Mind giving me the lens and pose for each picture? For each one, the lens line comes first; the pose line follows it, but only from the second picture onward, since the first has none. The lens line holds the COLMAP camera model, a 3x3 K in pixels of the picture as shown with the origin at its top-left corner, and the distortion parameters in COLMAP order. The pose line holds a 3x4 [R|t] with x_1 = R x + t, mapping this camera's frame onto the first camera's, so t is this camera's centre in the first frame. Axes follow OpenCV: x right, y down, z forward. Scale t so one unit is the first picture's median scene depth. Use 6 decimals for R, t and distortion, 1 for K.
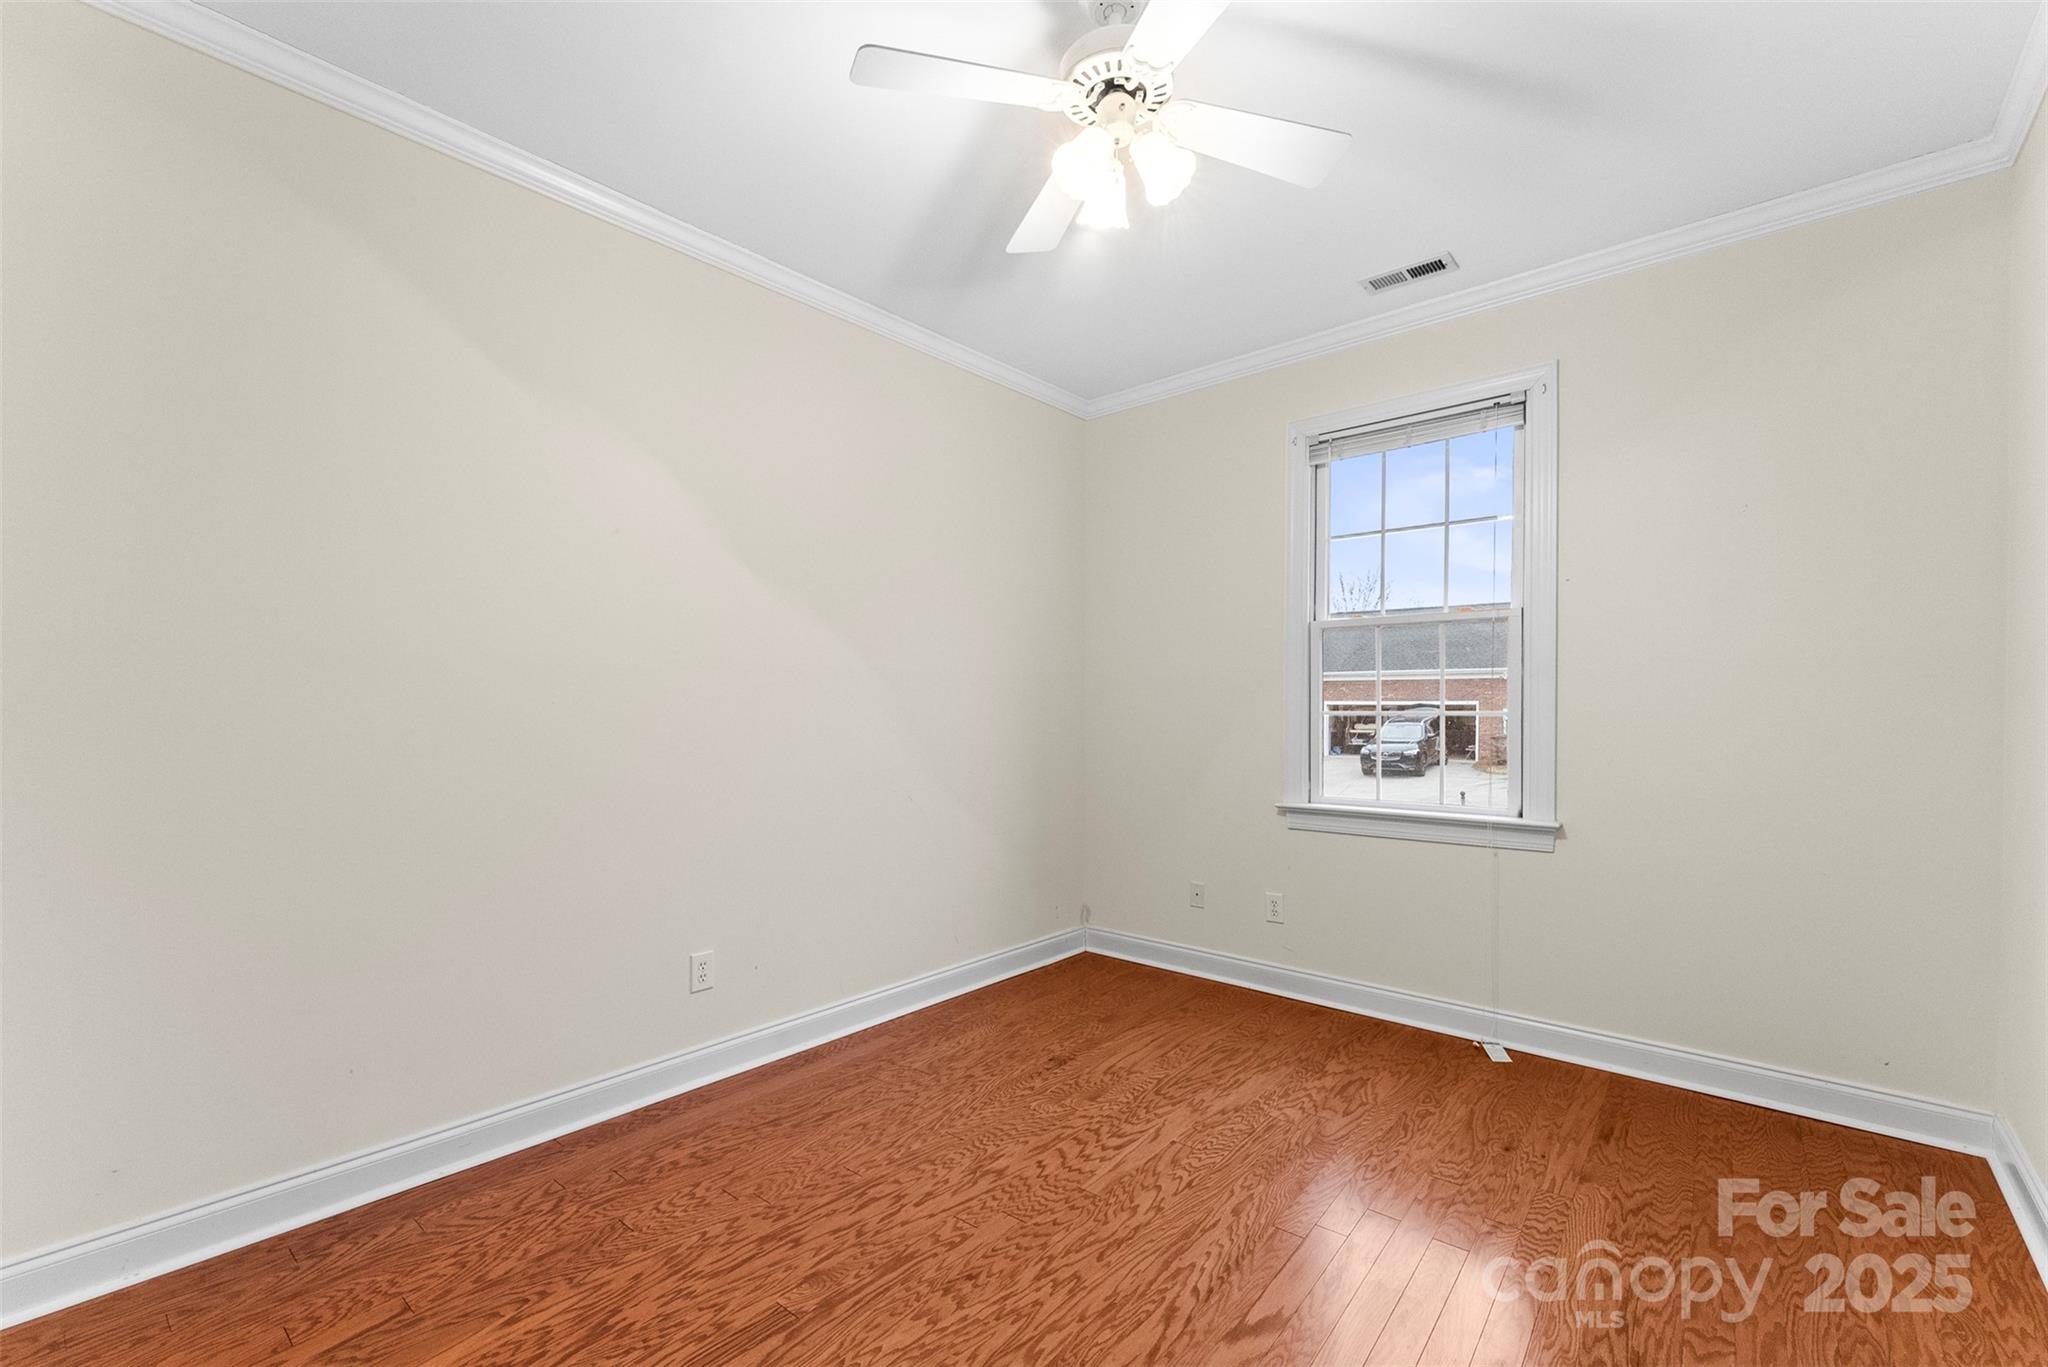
lens RADIAL K [[843.8, 0, 1024.0], [0, 843.8, 683.5], [0, 0, 1]] dist [0.000365, 0.000166]
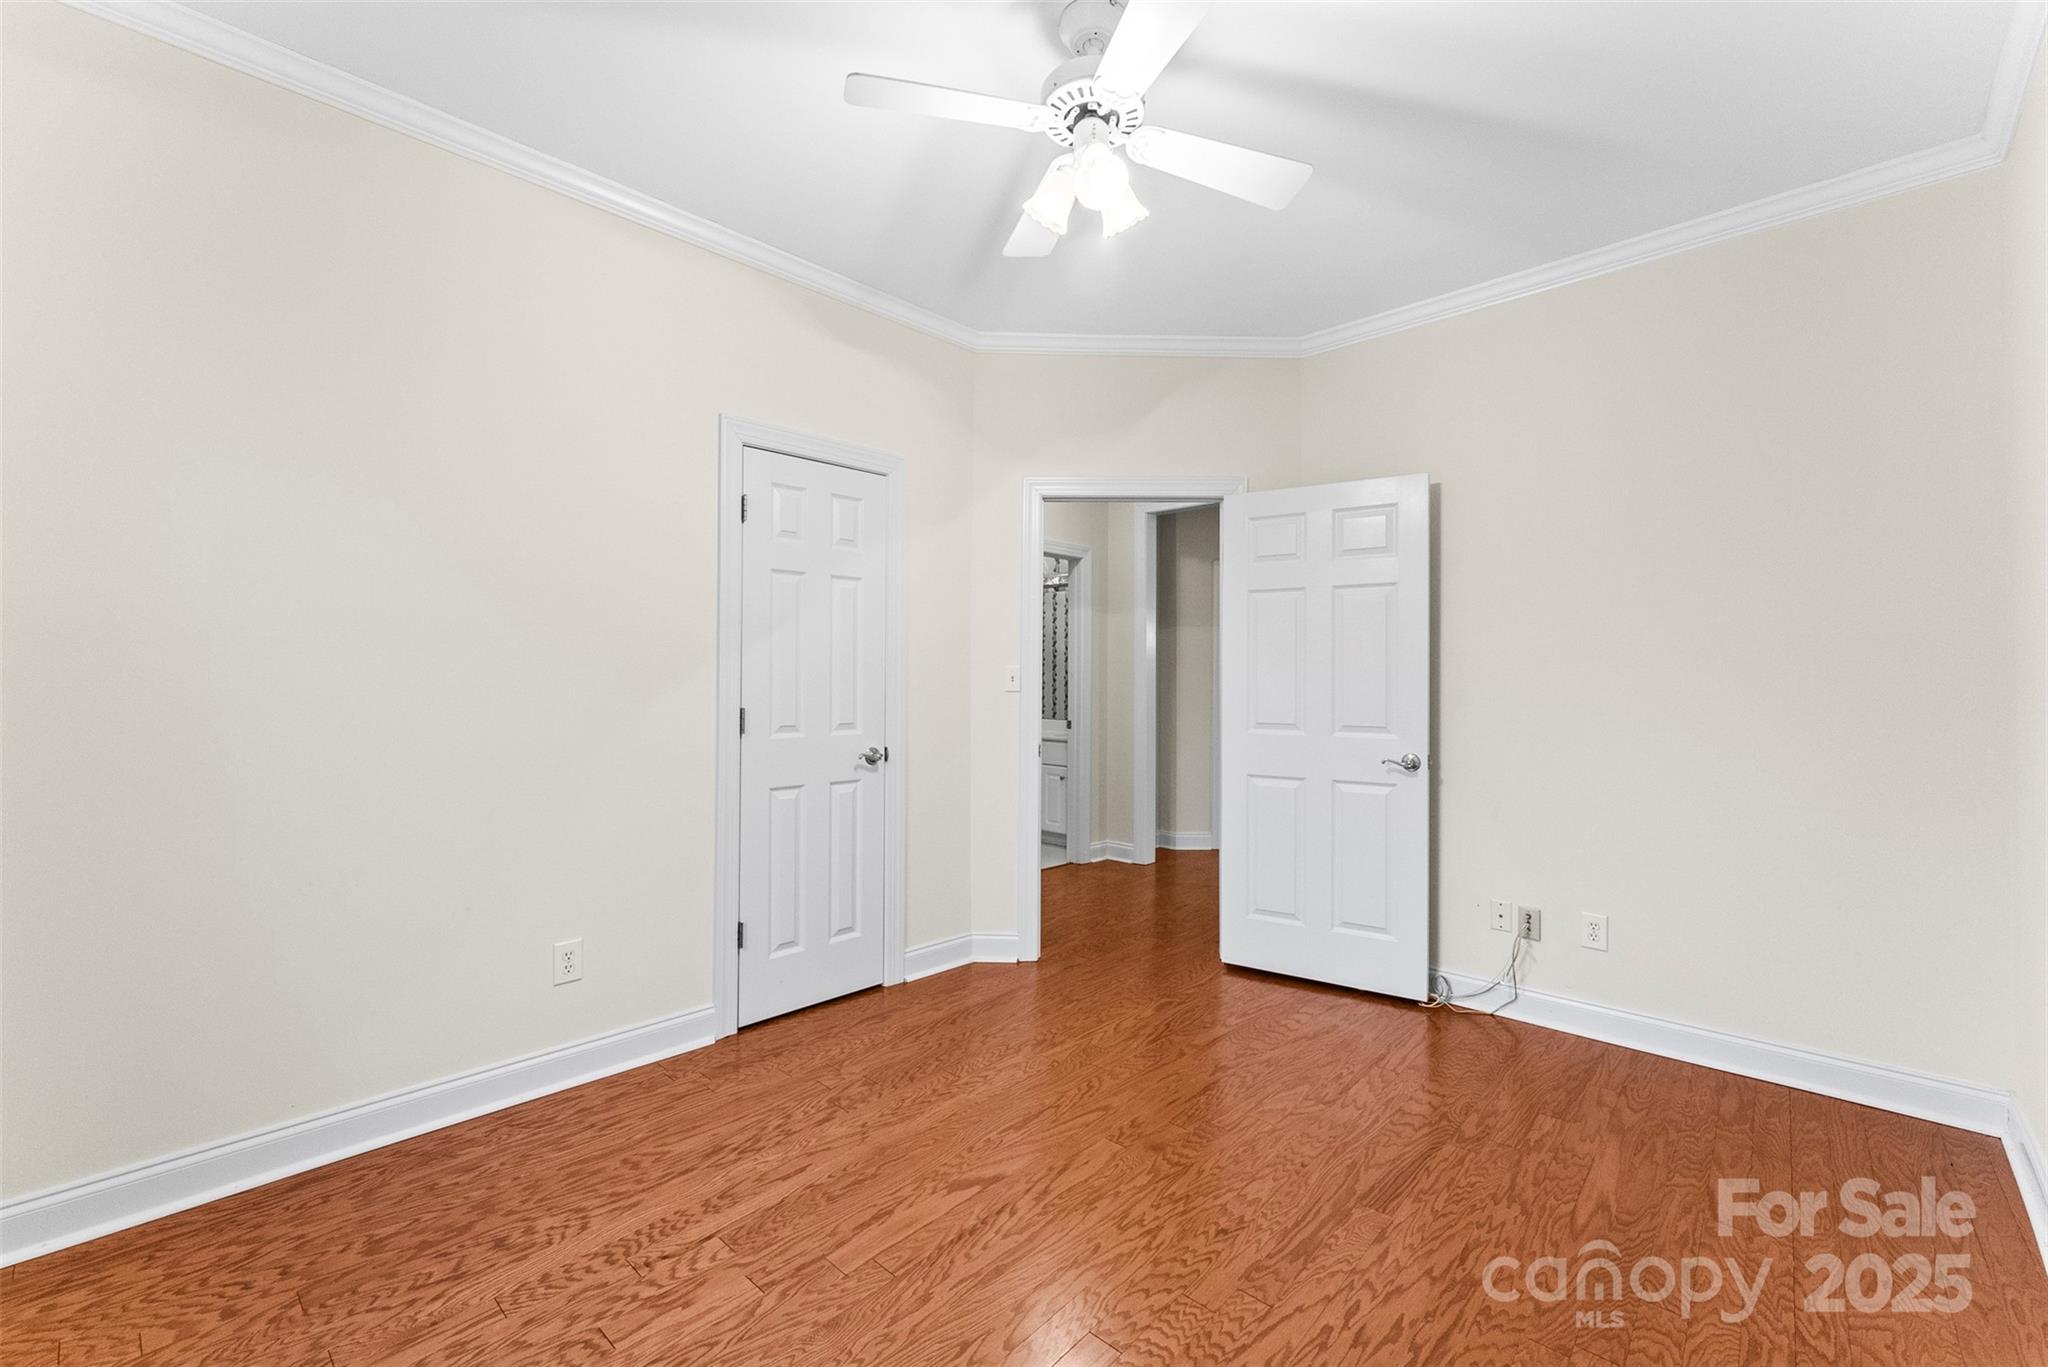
lens RADIAL K [[843.8, 0, 1024.0], [0, 843.8, 683.5], [0, 0, 1]] dist [0.000365, 0.000166]
pose [[-0.998625, -0.010481, 0.051366, 0.135148], [-0.011583, 0.999708, -0.021205, 0.051454], [-0.051129, -0.021771, -0.998455, 2.049213]]
